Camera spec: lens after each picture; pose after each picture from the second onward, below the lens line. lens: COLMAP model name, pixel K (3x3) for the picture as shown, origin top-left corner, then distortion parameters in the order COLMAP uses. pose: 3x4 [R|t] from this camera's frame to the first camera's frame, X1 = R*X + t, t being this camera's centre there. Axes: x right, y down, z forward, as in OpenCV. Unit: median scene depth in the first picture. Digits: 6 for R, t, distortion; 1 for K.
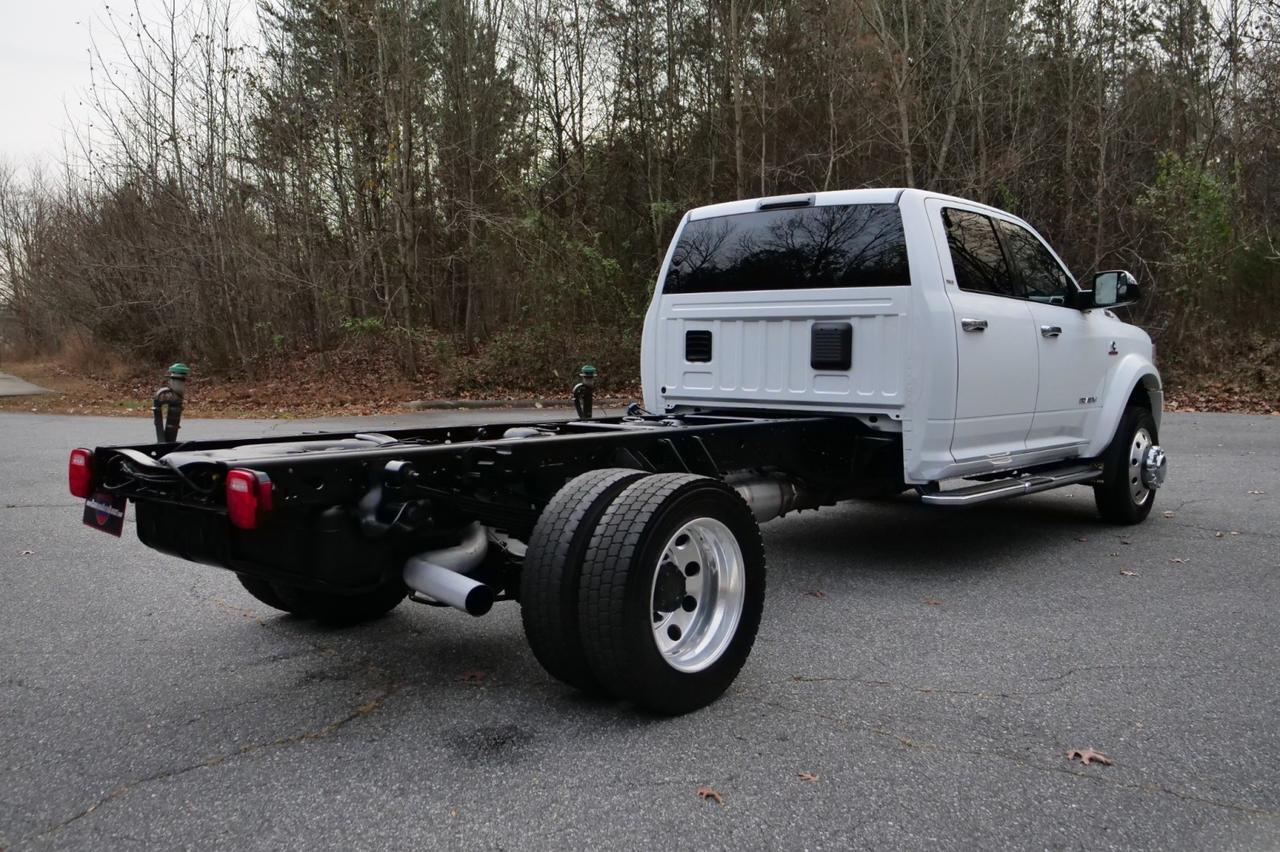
lens RADIAL K [[1117.5, 0, 640.0], [0, 1117.5, 426.0], [0, 0, 1]] dist [-0.032459, 0.006136]
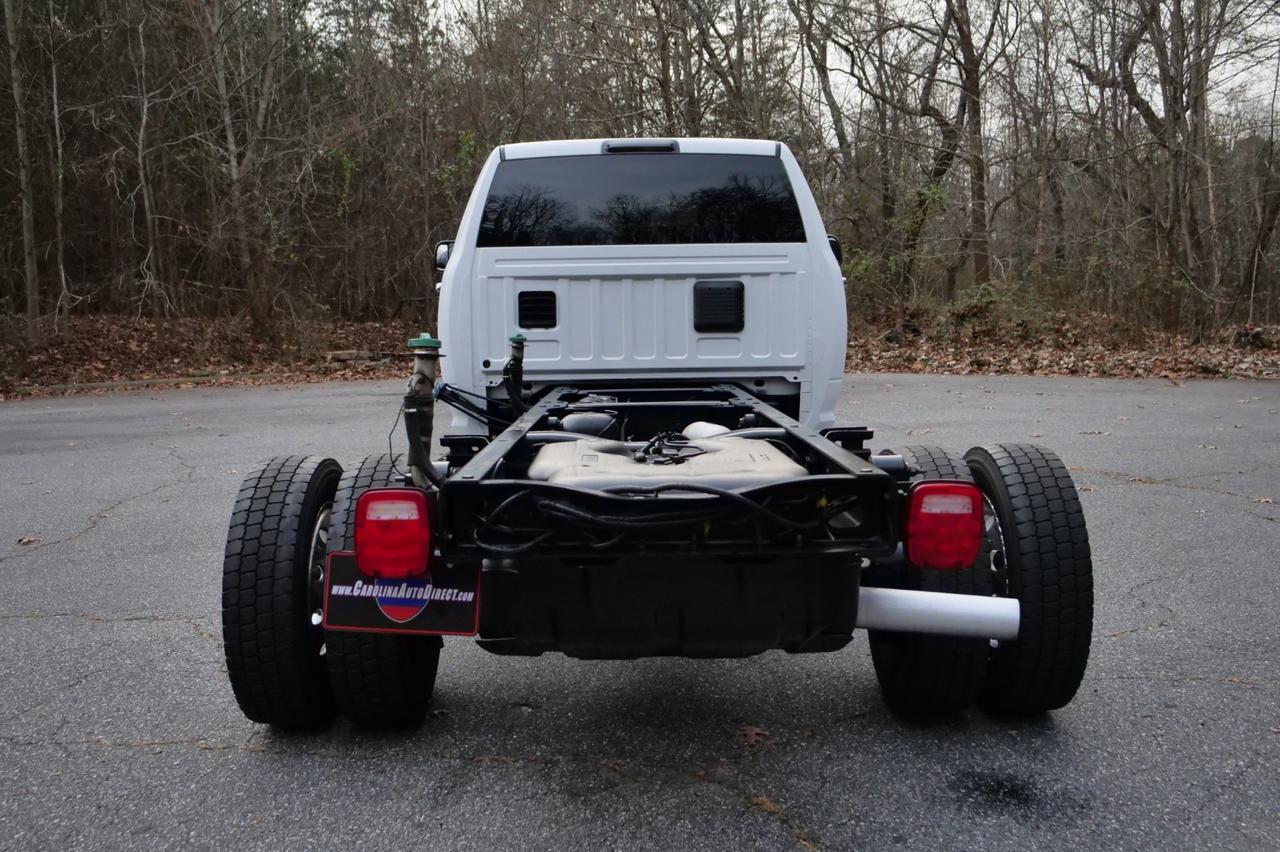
lens RADIAL K [[1140.6, 0, 640.0], [0, 1140.6, 426.0], [0, 0, 1]] dist [0.003166, 0.003153]
pose [[0.752847, -0.075904, 0.653804, -0.155886], [0.063922, 0.997064, 0.042149, -0.005279], [-0.655084, 0.010061, 0.755489, 0.102842]]
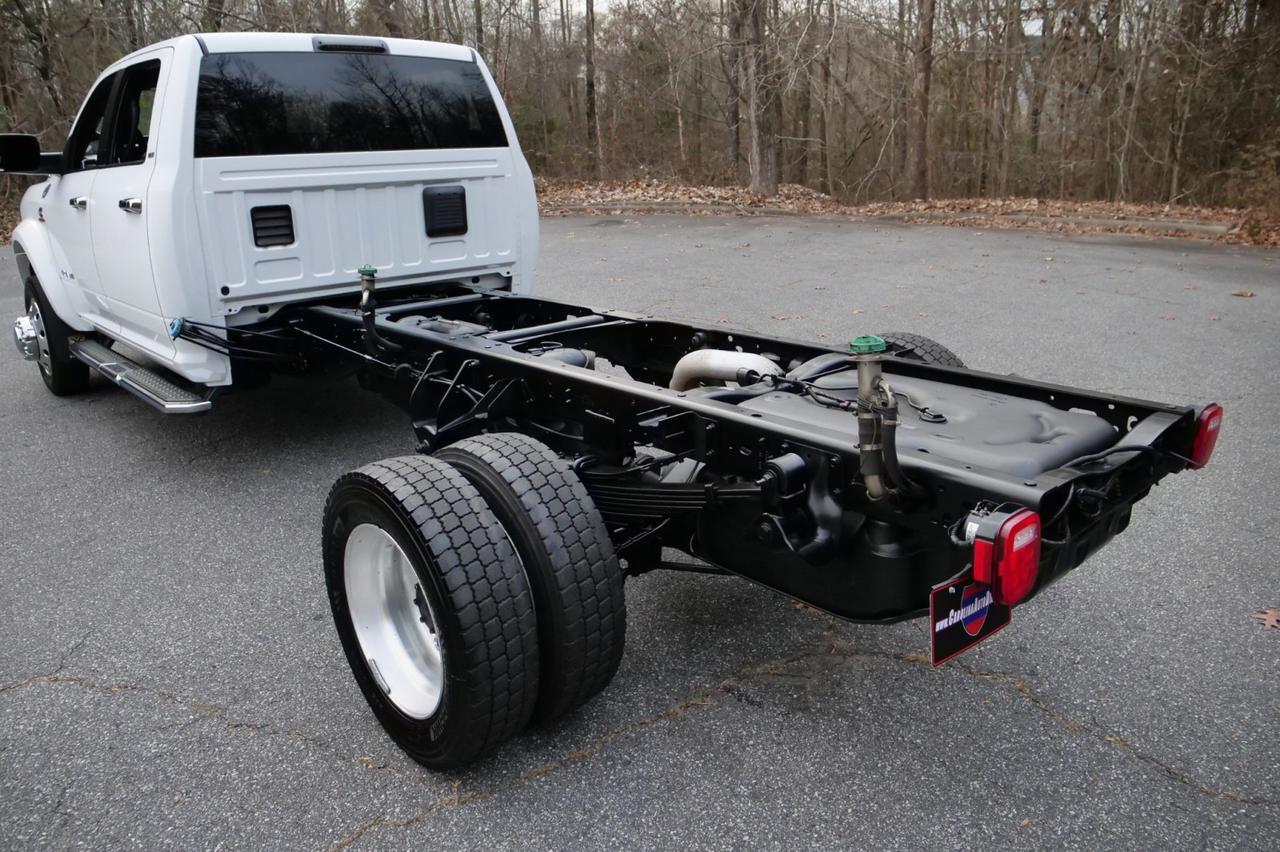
lens RADIAL K [[915.7, 0, 635.0], [0, 915.7, 421.1], [0, 0, 1]] dist [-0.058395, 0.011295]
pose [[0.137596, -0.294381, 0.945731, -0.186656], [0.094307, 0.954369, 0.283349, -0.032868], [-0.985989, 0.050201, 0.159080, 0.224664]]
